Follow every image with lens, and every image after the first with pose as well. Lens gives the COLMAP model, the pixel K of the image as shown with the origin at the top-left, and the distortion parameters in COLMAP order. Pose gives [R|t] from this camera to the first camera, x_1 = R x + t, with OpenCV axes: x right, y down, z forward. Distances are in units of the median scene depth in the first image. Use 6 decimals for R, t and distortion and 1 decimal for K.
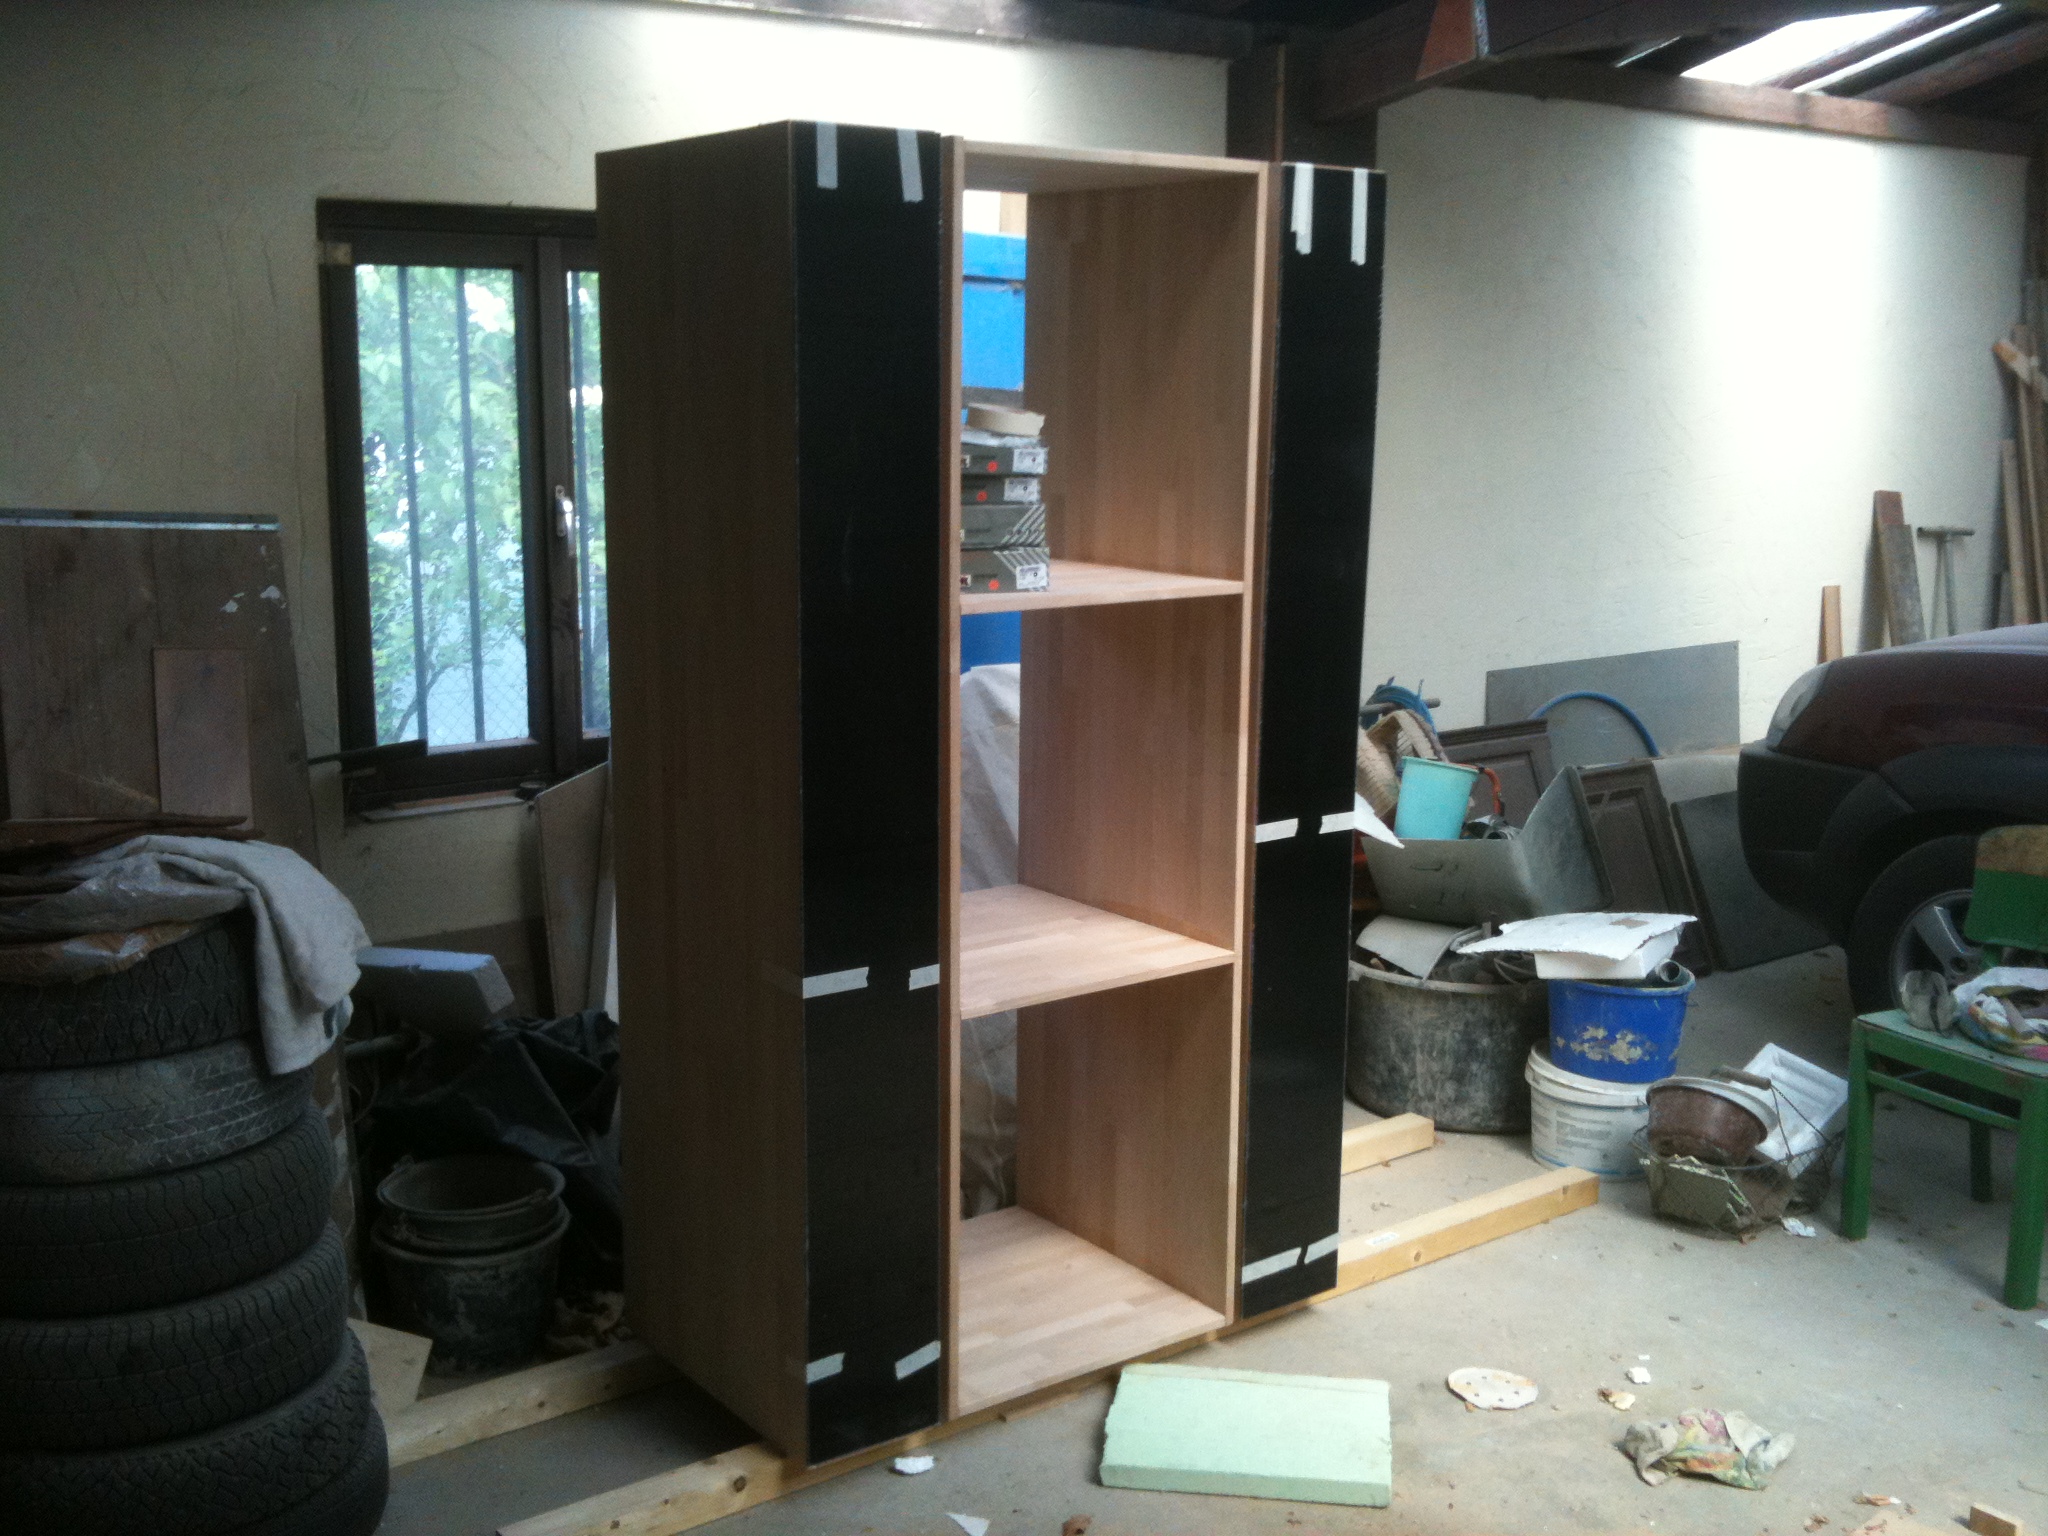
lens RADIAL K [[2159.3, 0, 1013.6], [0, 2159.3, 760.7], [0, 0, 1]] dist [0.102556, -0.335828]
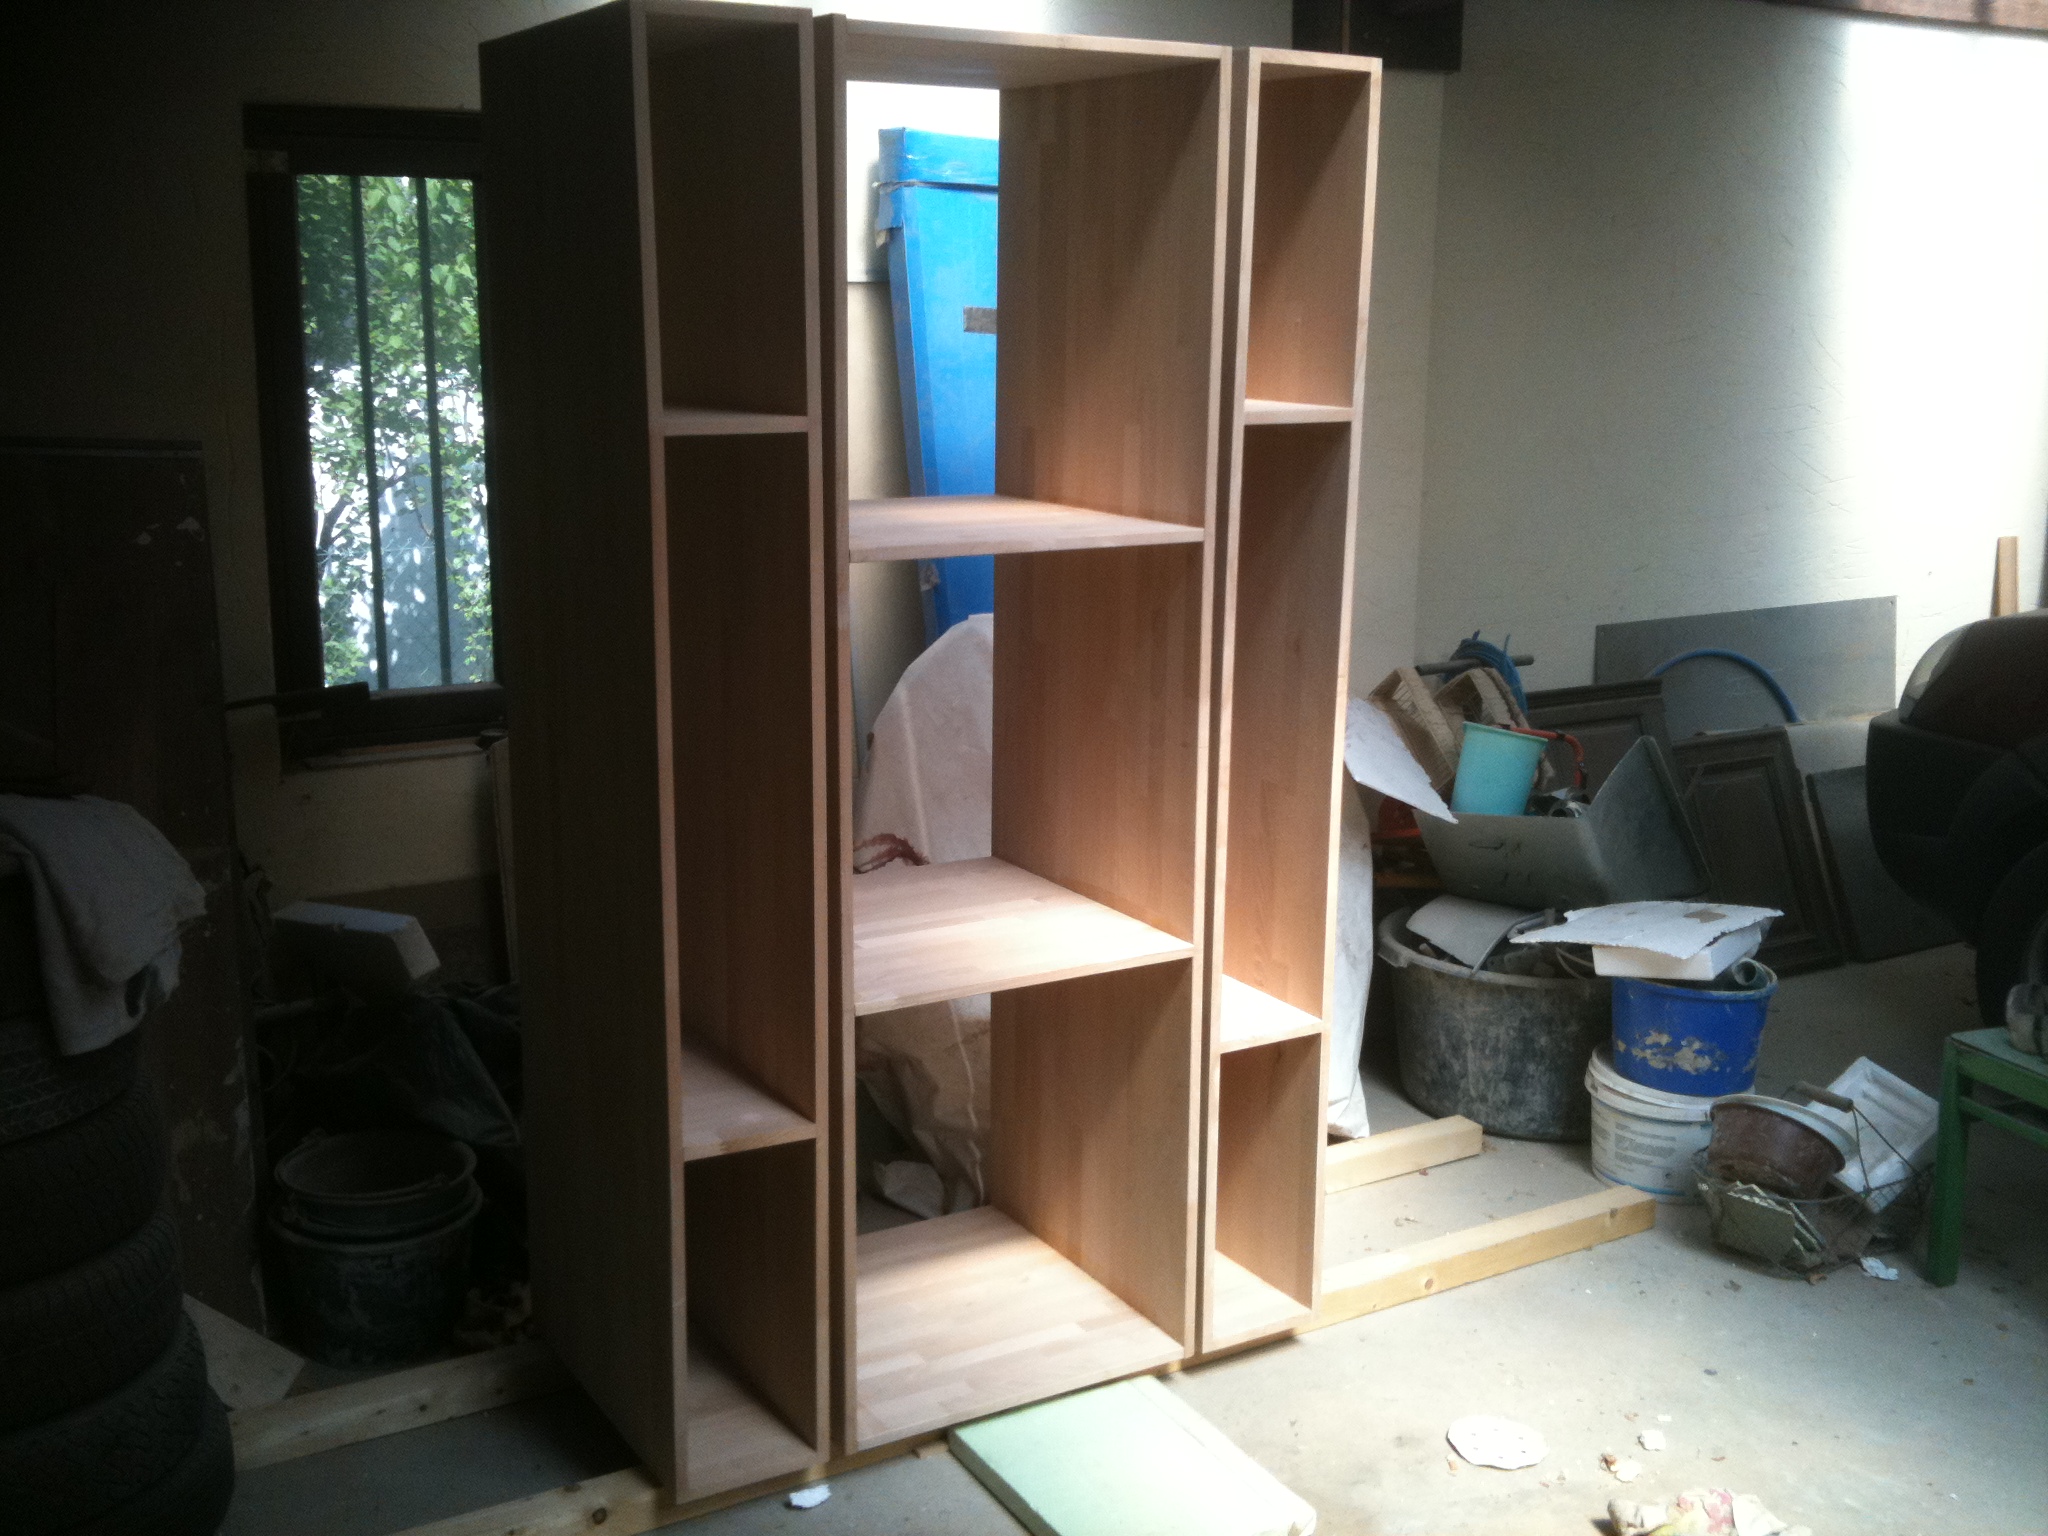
lens RADIAL K [[2159.3, 0, 1013.6], [0, 2159.3, 760.7], [0, 0, 1]] dist [0.102556, -0.335828]
pose [[0.993926, 0.024997, -0.107176, 0.098237], [-0.021641, 0.999242, 0.032360, -0.011581], [0.107904, -0.029844, 0.993713, 0.090168]]
